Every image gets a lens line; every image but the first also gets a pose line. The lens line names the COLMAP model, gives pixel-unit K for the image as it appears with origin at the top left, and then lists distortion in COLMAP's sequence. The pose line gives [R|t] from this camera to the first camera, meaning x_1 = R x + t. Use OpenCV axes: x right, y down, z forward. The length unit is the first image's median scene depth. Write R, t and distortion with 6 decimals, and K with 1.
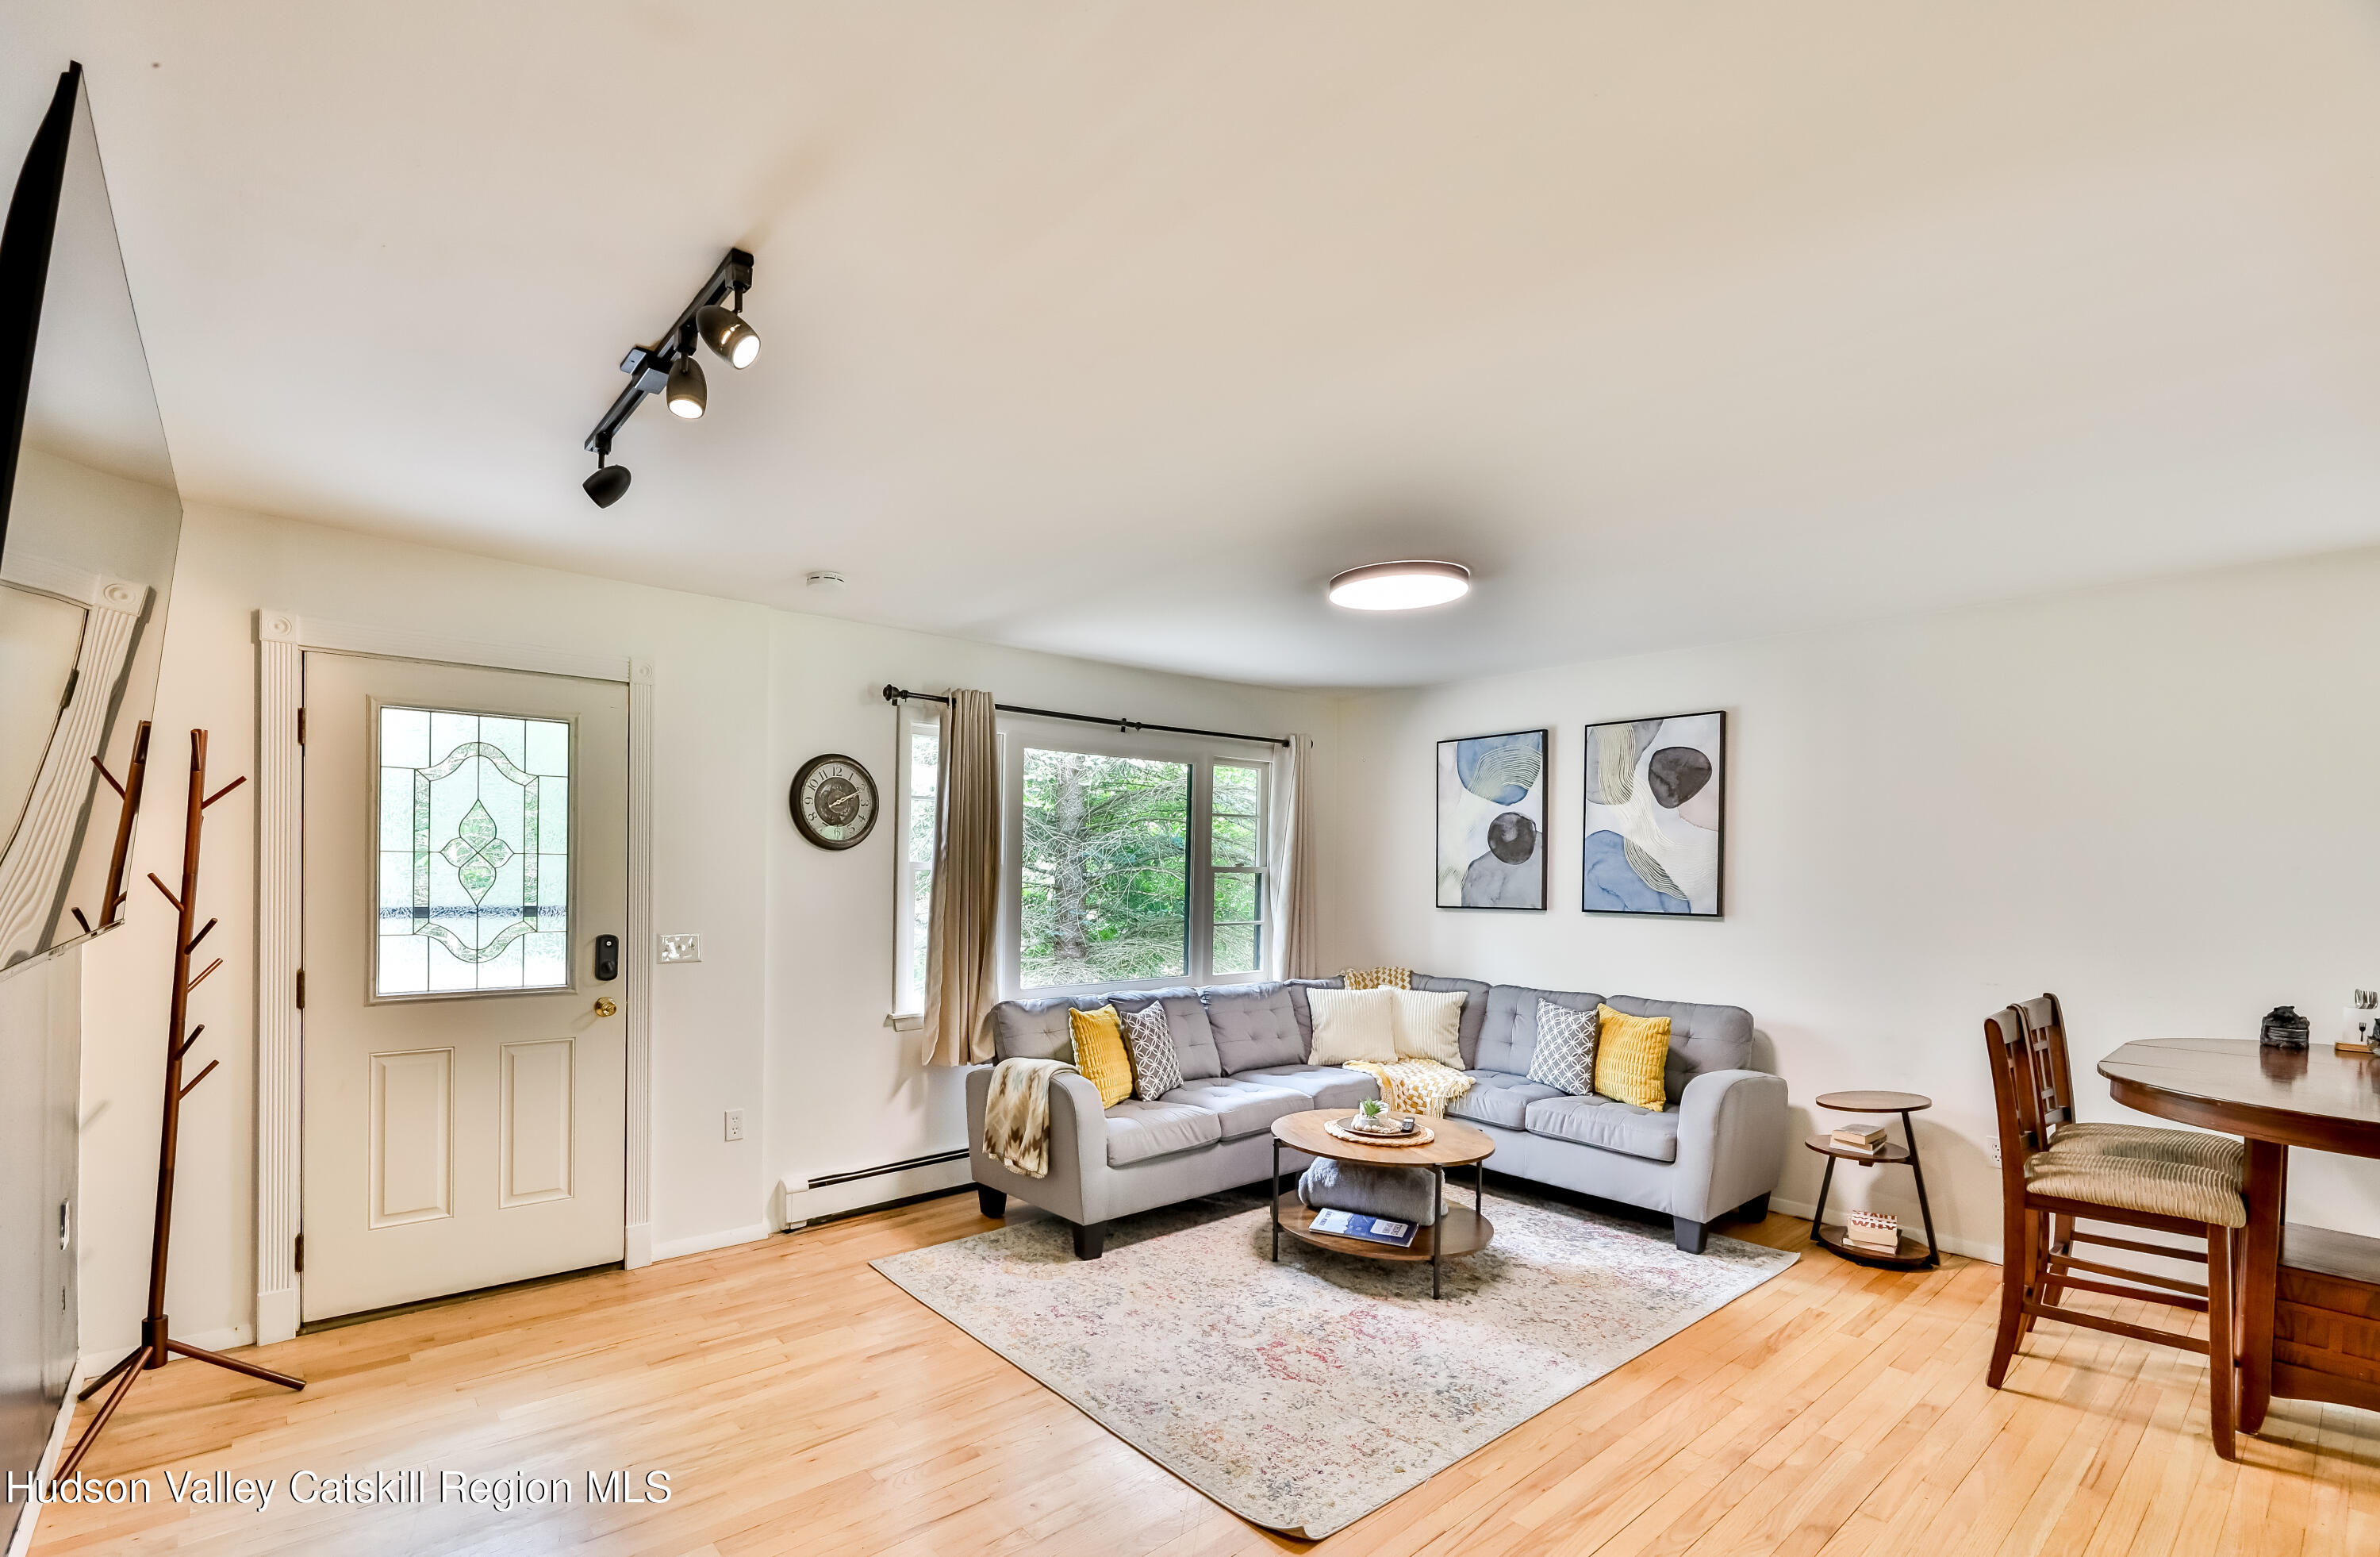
lens RADIAL K [[1091.6, 0, 1113.1], [0, 1091.6, 885.2], [0, 0, 1]] dist [-0.004522, -0.000731]
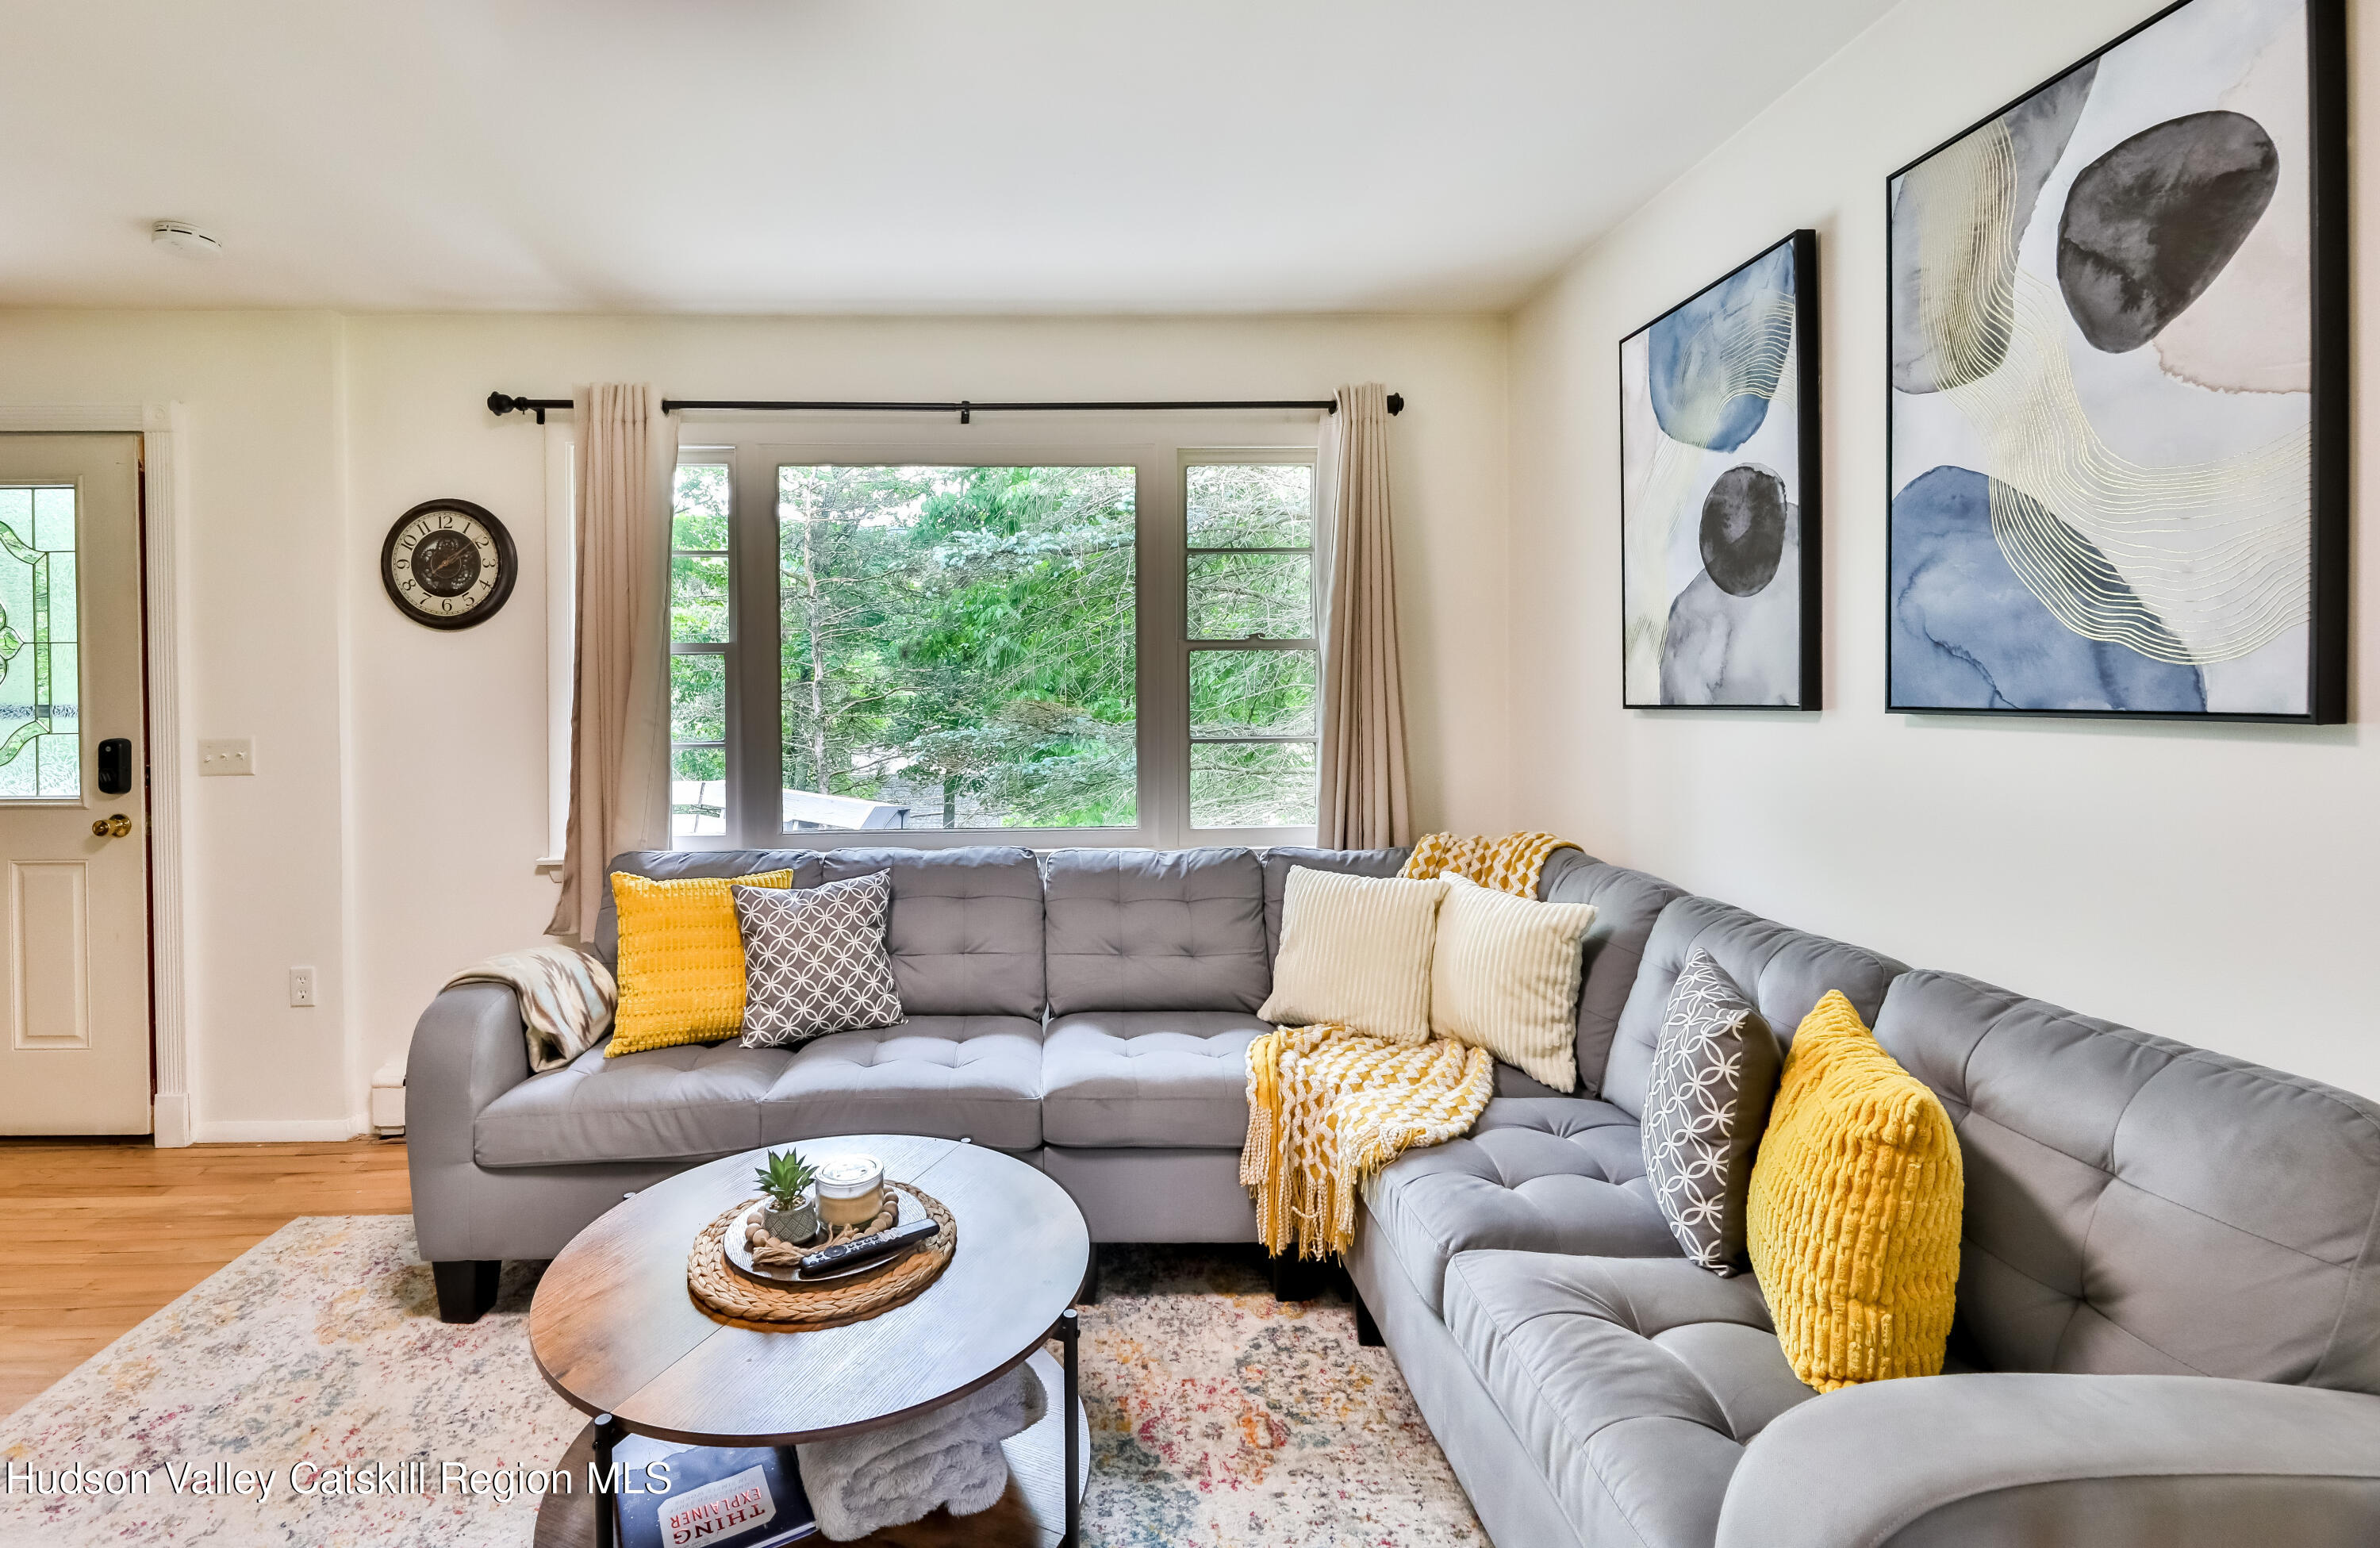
lens RADIAL K [[1091.5, 0, 1052.8], [0, 1091.5, 701.5], [0, 0, 1]] dist [-0.004522, -0.000731]
pose [[0.789878, -0.010798, -0.613168, 0.457366], [0.009317, 0.999941, -0.005607, 0.021485], [0.613193, -0.001284, 0.789932, 0.592060]]
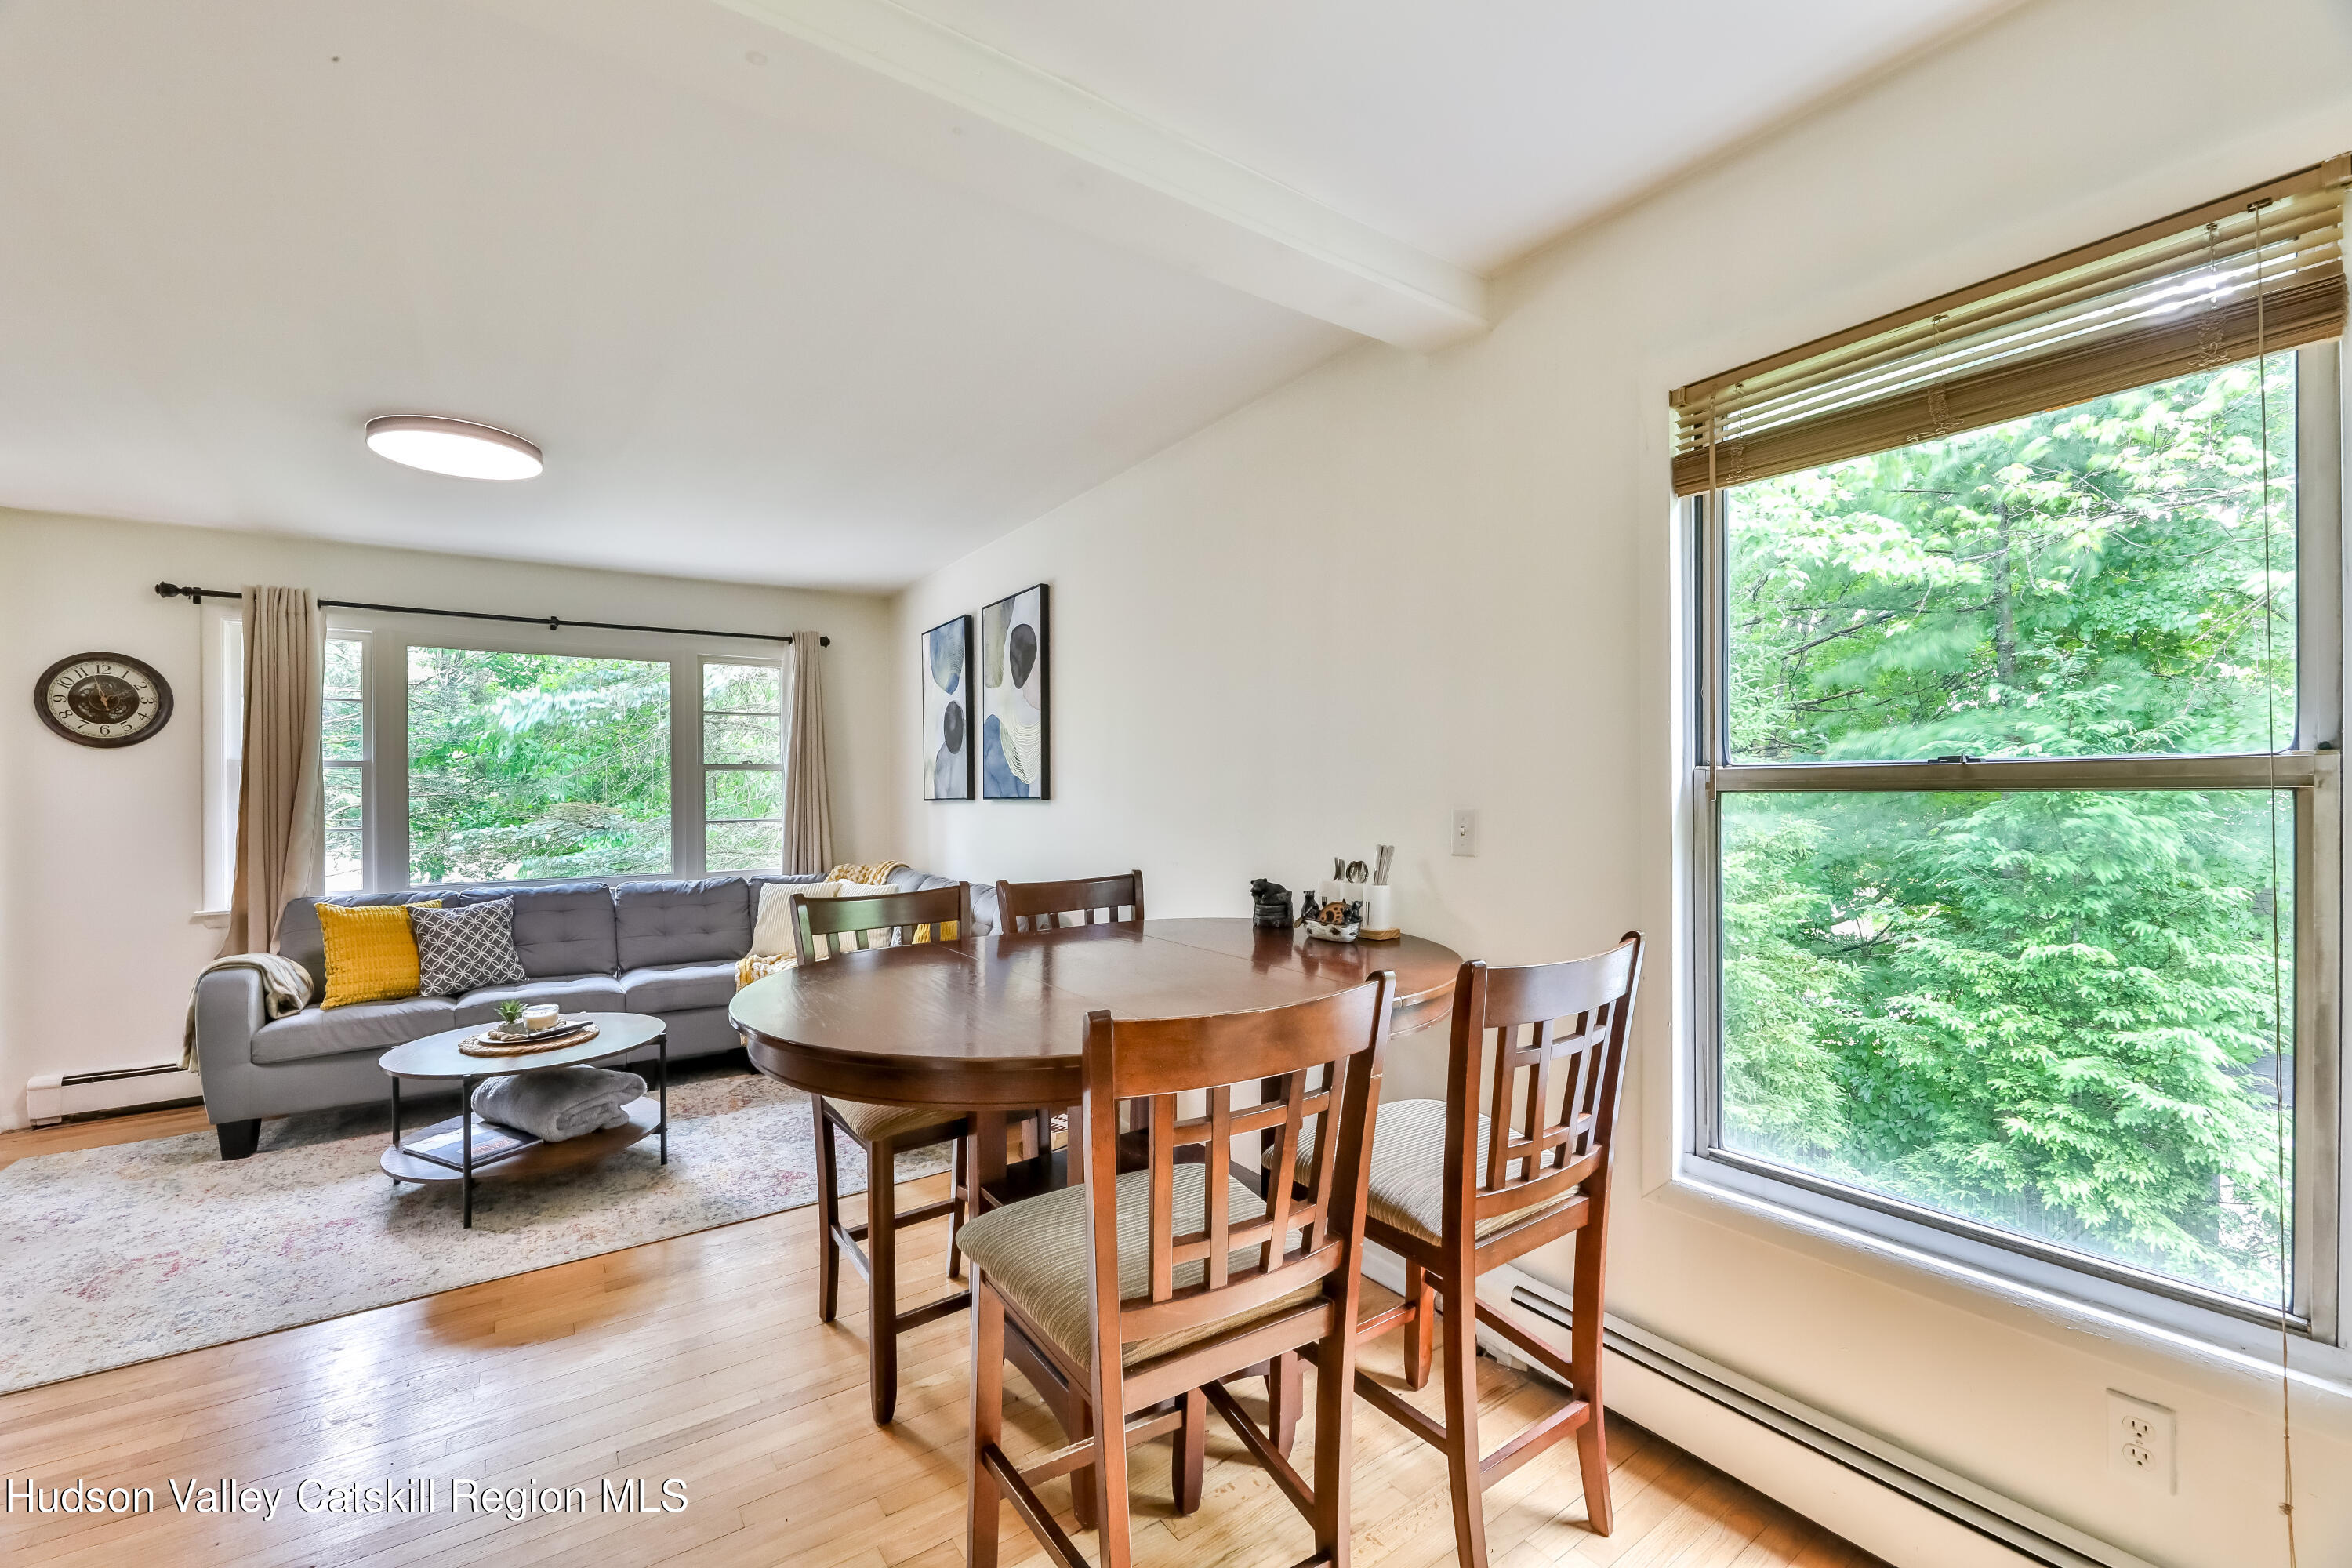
lens RADIAL K [[957.7, 0, 1181.4], [0, 957.7, 799.4], [0, 0, 1]] dist [-0.002858, -0.000633]
pose [[0.997040, -0.018537, -0.074612, 0.705659], [0.018171, 0.999819, -0.005575, 0.033787], [0.074702, 0.004202, 0.997197, 0.175836]]
